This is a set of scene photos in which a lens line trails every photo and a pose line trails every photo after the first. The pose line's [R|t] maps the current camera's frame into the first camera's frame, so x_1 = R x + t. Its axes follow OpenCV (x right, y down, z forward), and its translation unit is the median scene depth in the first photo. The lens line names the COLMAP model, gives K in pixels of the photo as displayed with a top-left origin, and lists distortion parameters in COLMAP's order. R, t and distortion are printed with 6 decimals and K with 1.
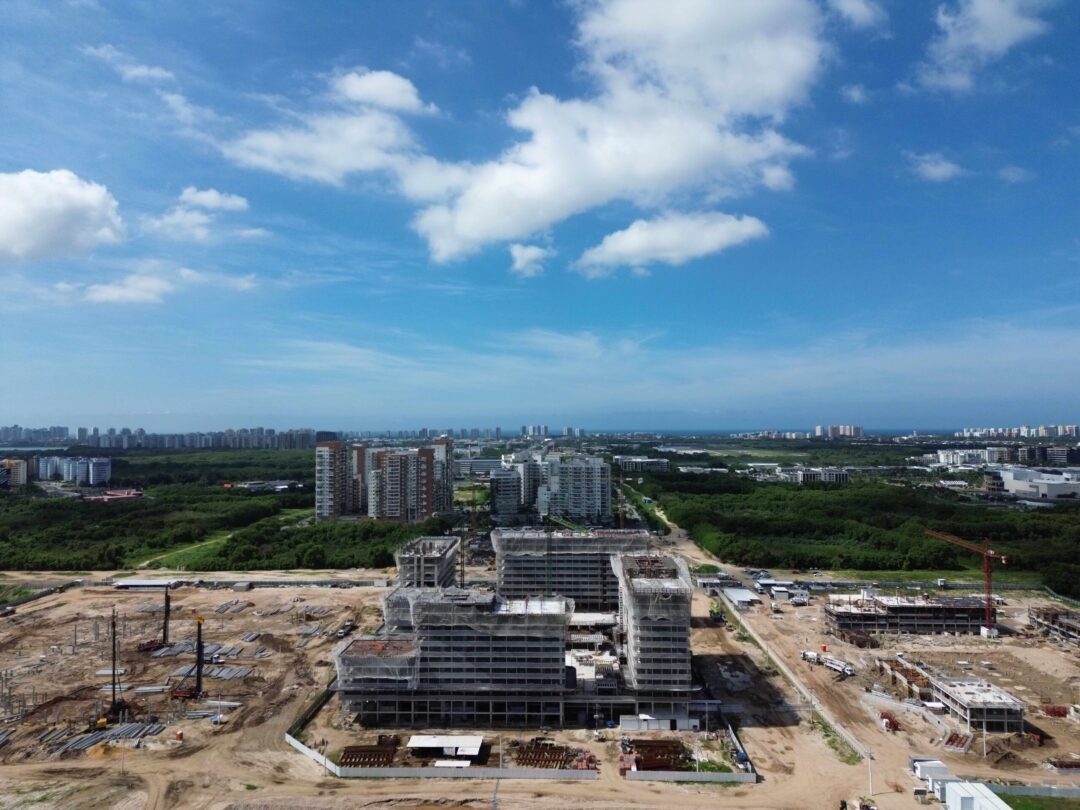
lens RADIAL K [[758.6, 0, 537.5], [0, 758.6, 406.8], [0, 0, 1]] dist [0.050398, -0.033222]
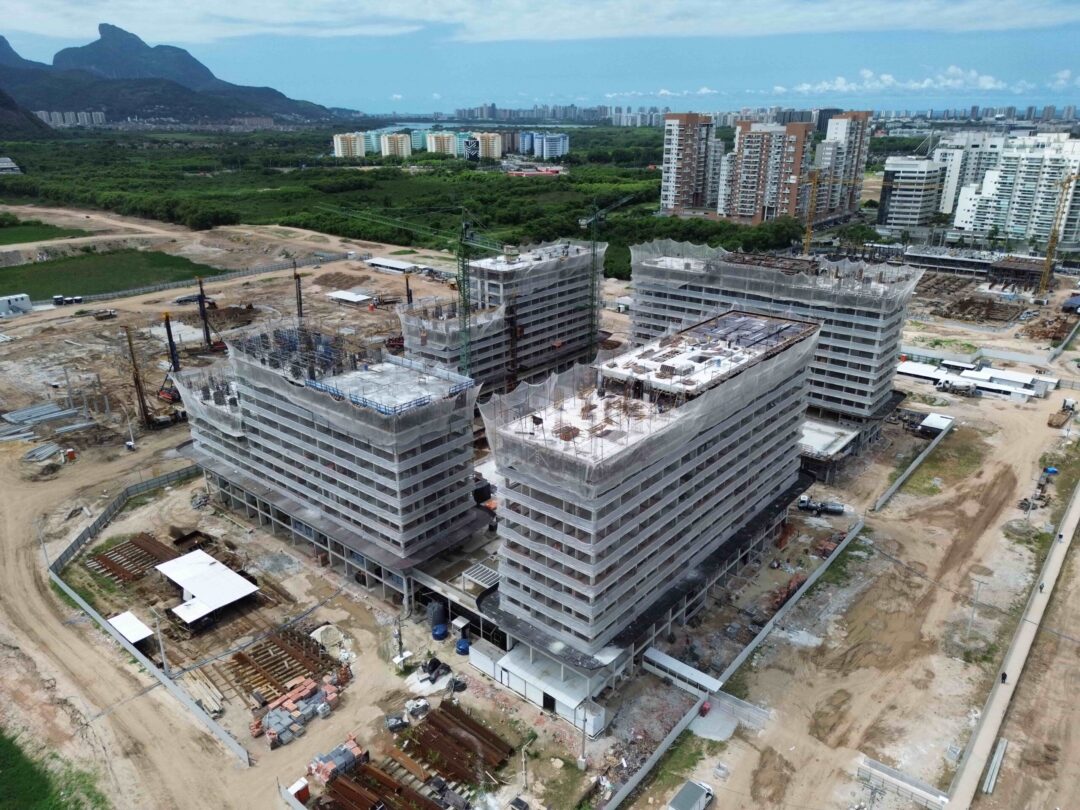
lens RADIAL K [[758.6, 0, 537.5], [0, 758.6, 406.8], [0, 0, 1]] dist [0.050398, -0.033222]
pose [[0.791225, 0.225708, -0.568347, 0.162797], [0.013026, 0.922962, 0.384670, 0.025386], [0.611386, -0.311764, 0.727331, 0.289485]]
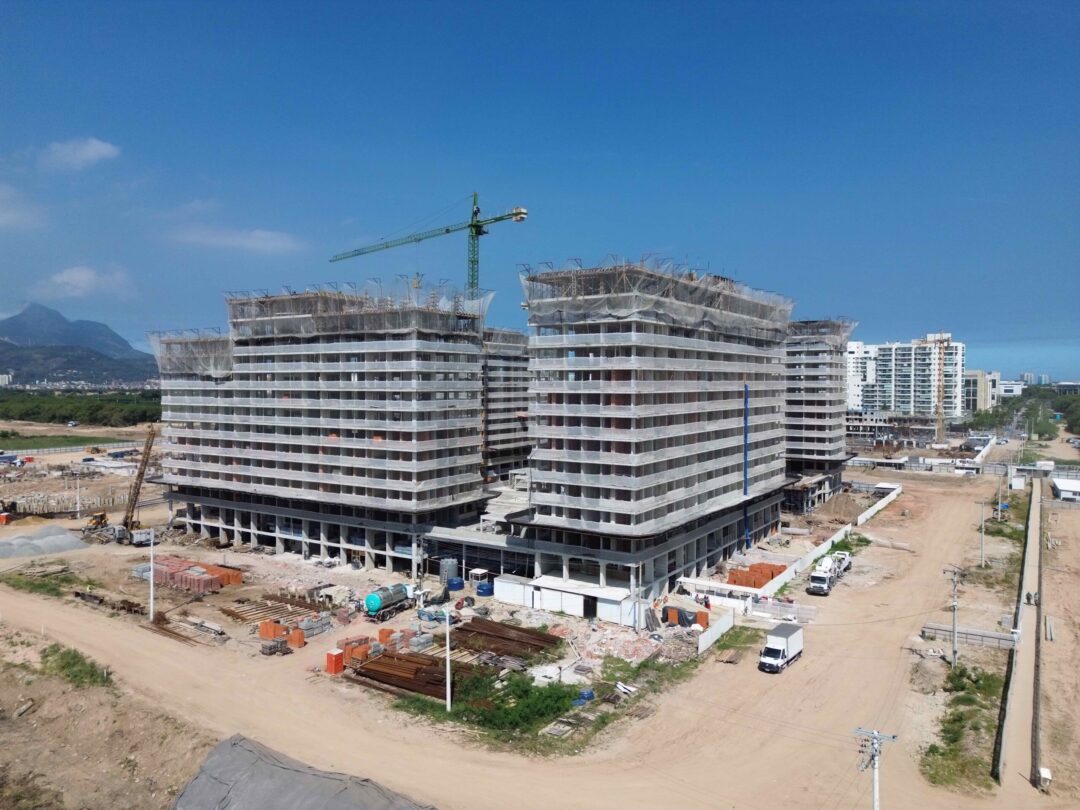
lens RADIAL K [[758.6, 0, 537.5], [0, 758.6, 406.8], [0, 0, 1]] dist [0.050398, -0.033222]
pose [[0.858334, 0.022457, -0.512600, 0.152420], [0.008703, 0.998261, 0.058307, 0.110767], [0.513018, -0.054508, 0.856645, 0.250942]]
